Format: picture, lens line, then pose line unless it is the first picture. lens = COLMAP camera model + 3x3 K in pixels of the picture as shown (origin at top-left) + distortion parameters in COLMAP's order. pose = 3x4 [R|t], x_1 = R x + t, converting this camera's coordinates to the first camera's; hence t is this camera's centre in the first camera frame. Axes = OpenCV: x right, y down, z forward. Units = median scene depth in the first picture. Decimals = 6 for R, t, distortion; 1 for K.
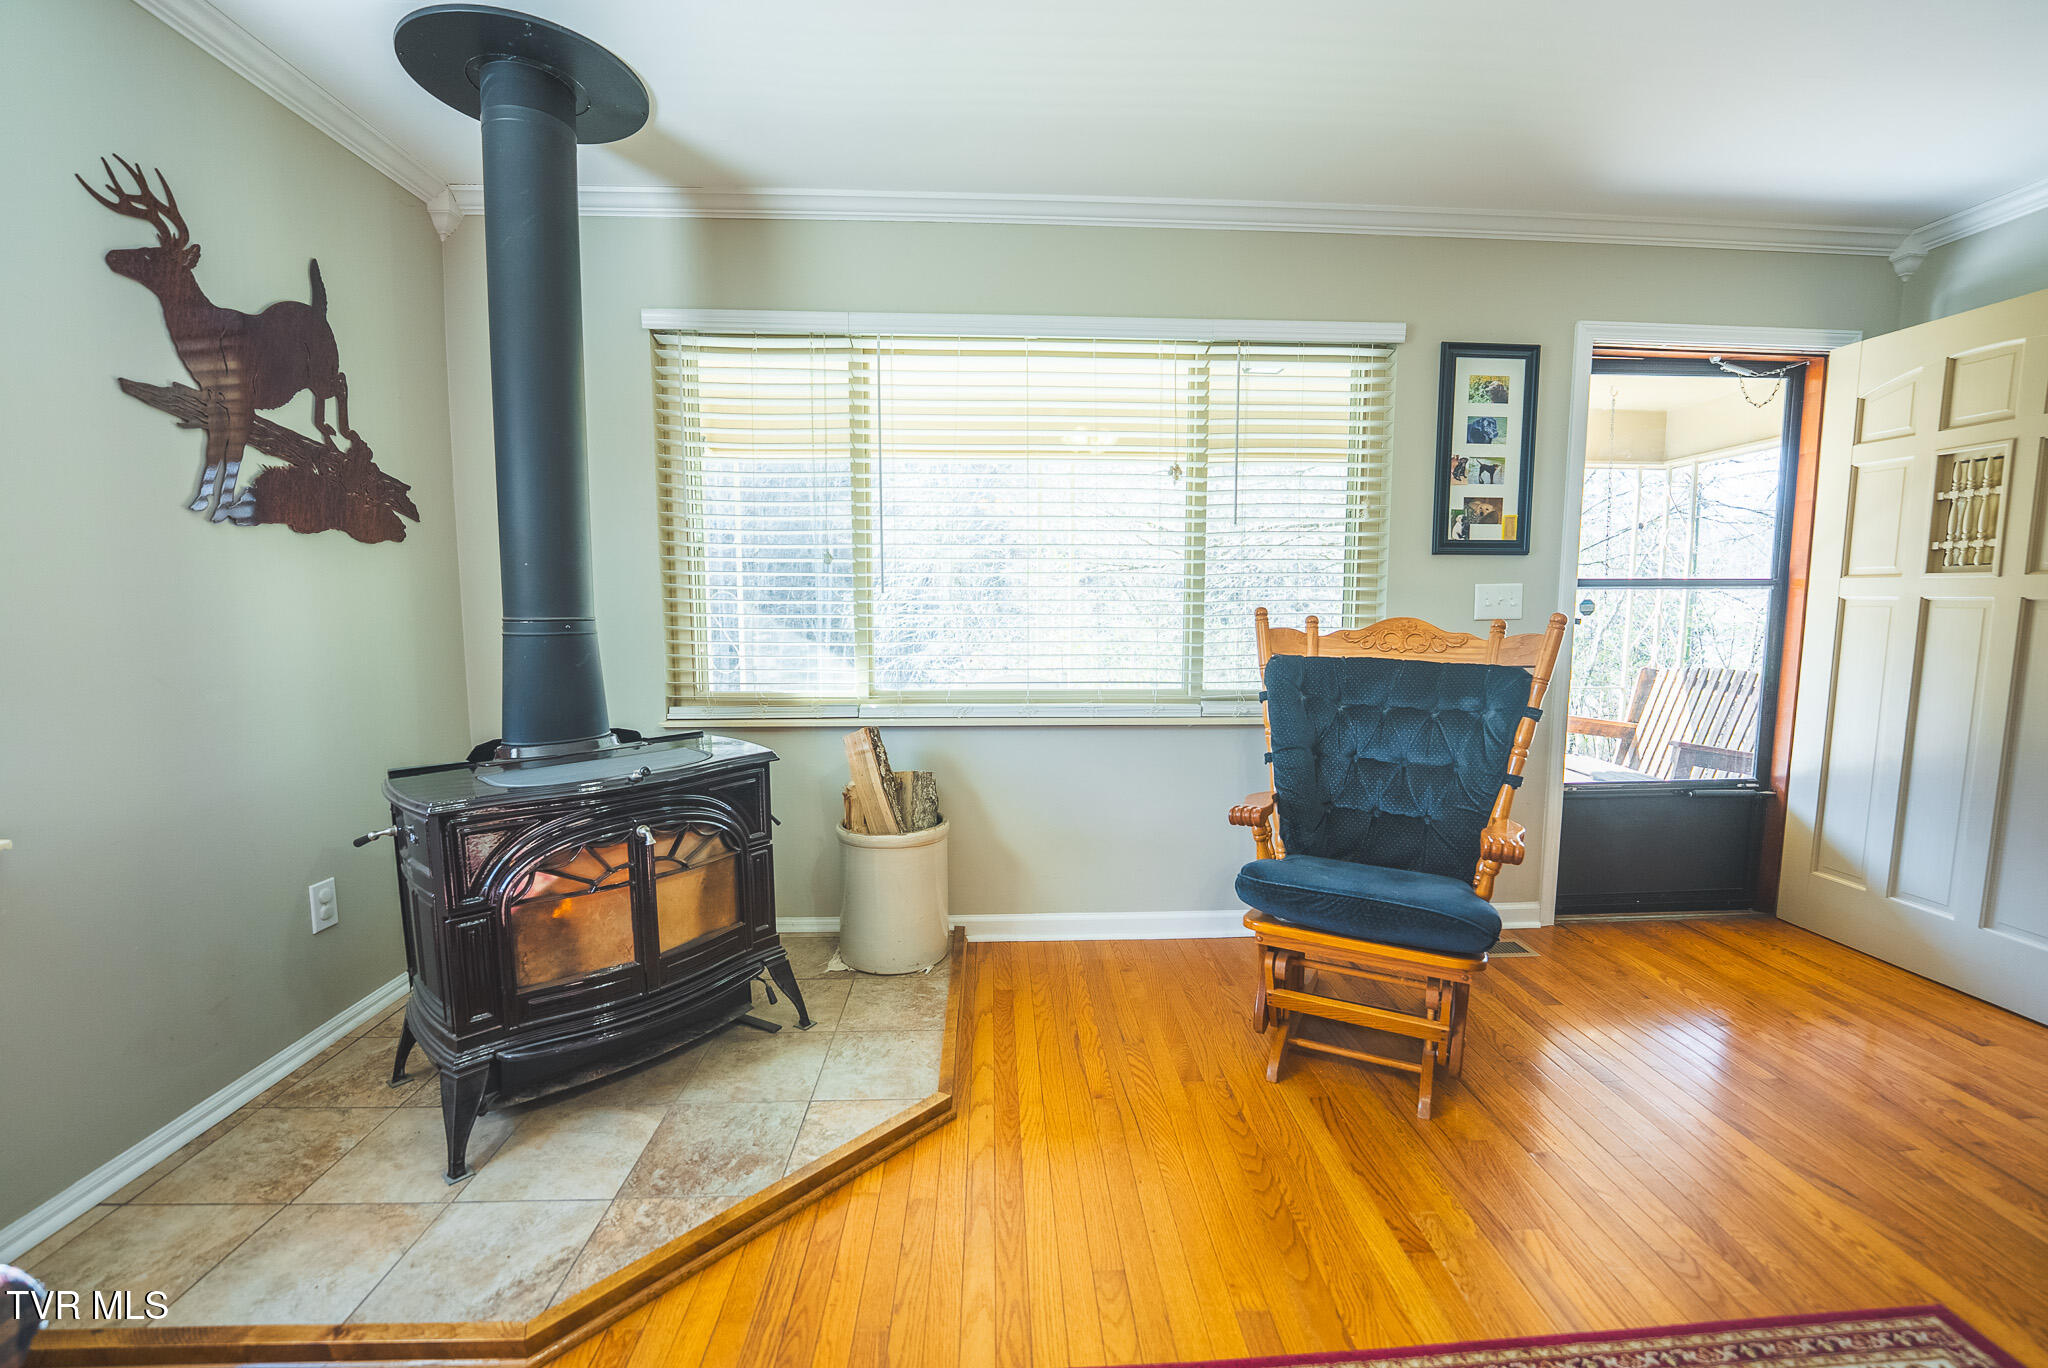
lens RADIAL K [[793.6, 0, 1031.1], [0, 793.6, 681.6], [0, 0, 1]] dist [-0.025322, 0.002379]
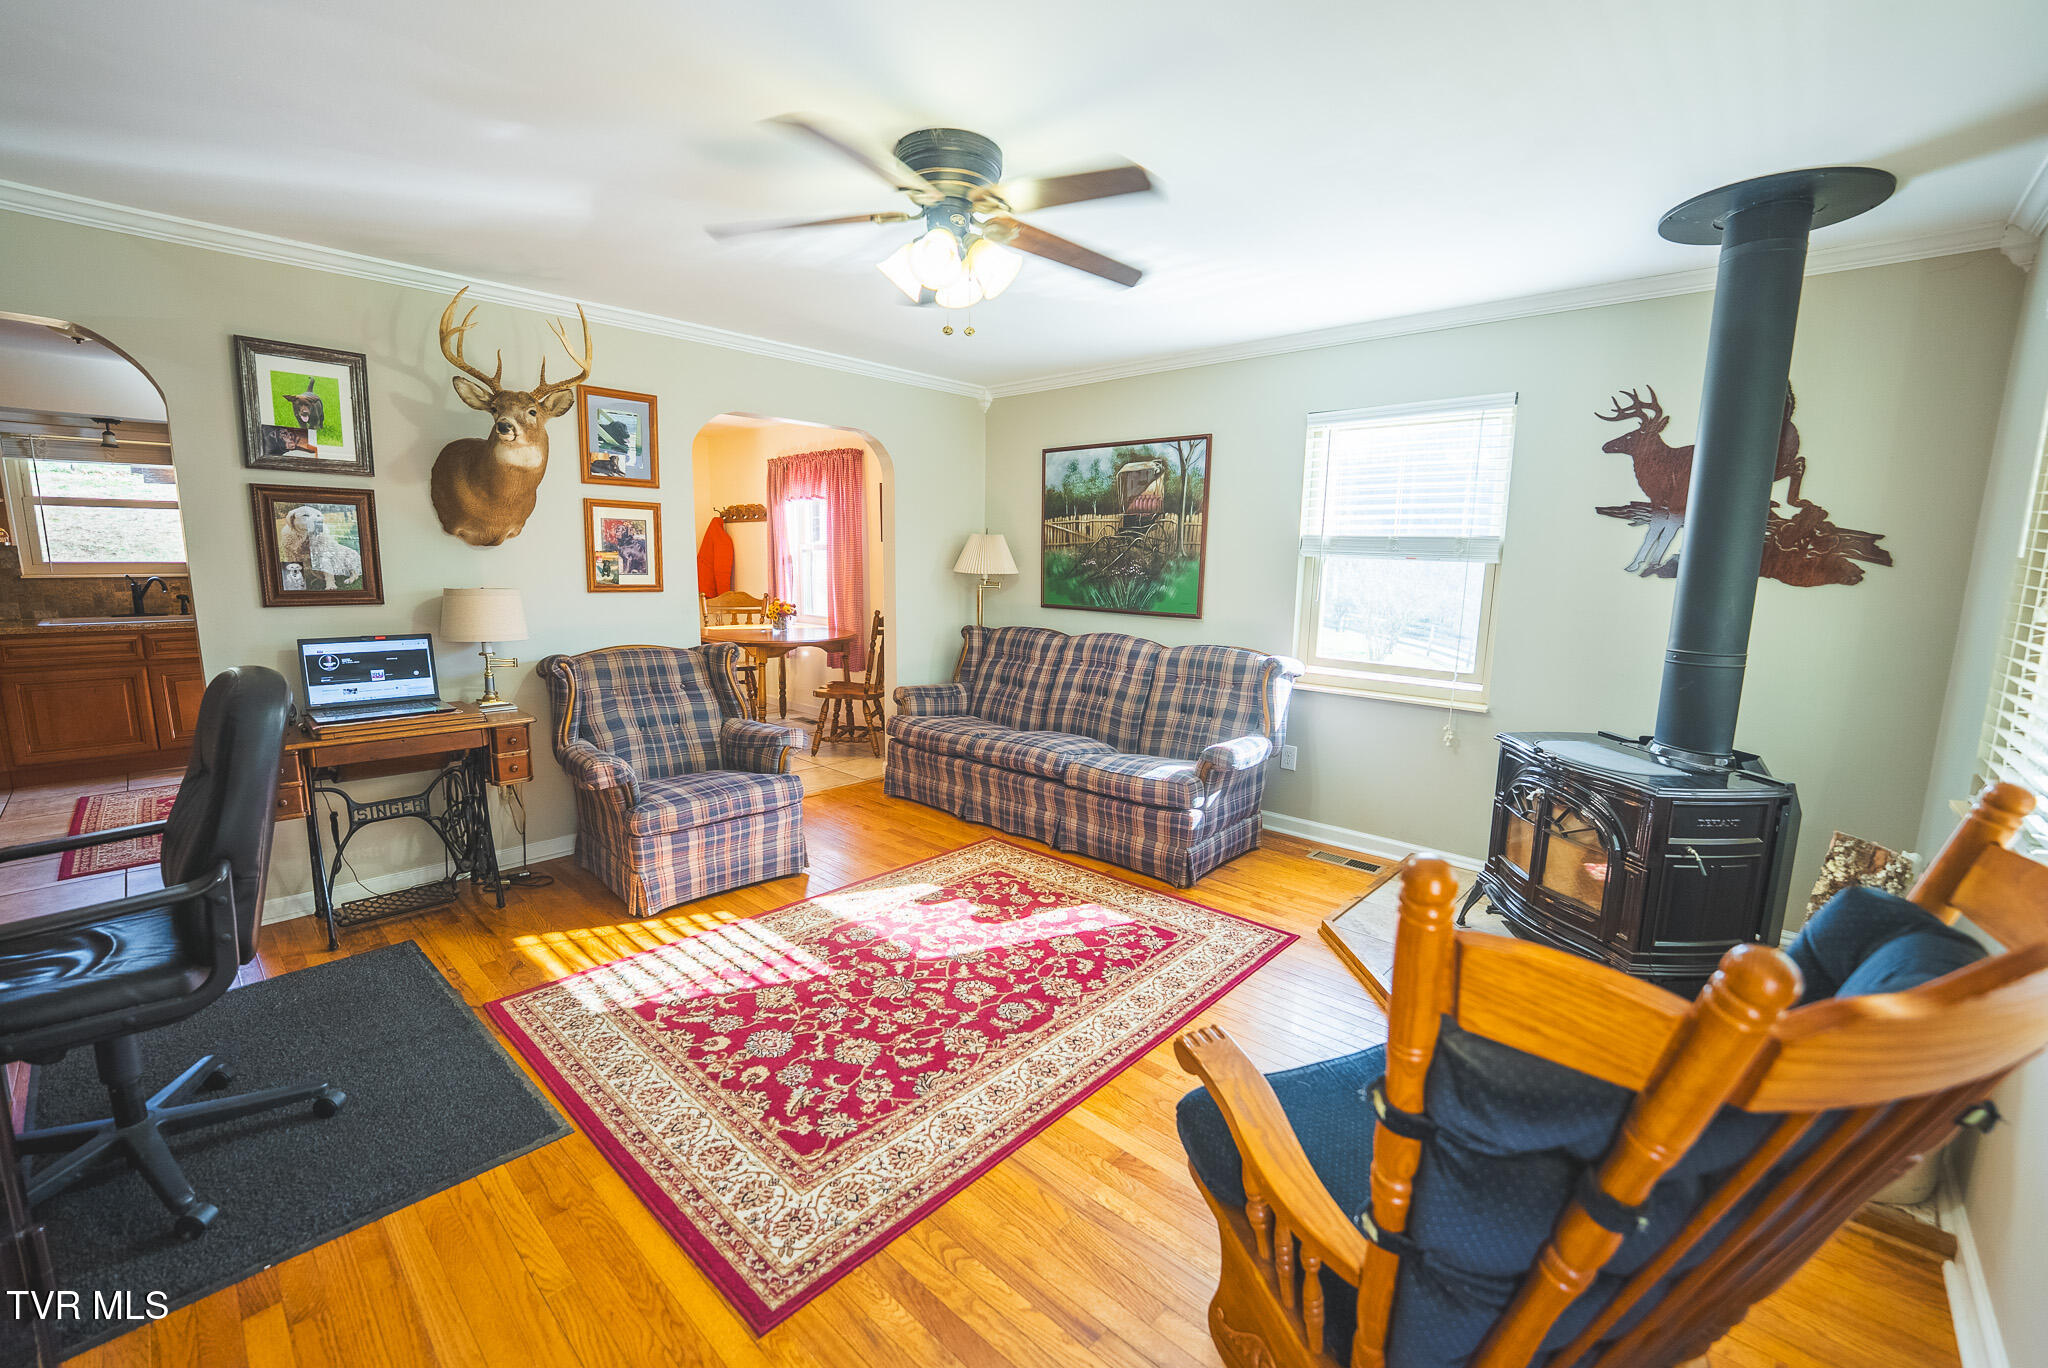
lens RADIAL K [[793.6, 0, 1029.3], [0, 793.6, 673.2], [0, 0, 1]] dist [-0.025322, 0.002379]
pose [[-0.722360, 0.091902, -0.685383, 1.184342], [-0.094385, 0.968751, 0.229376, -0.272699], [0.685046, 0.230382, -0.691112, 1.342923]]
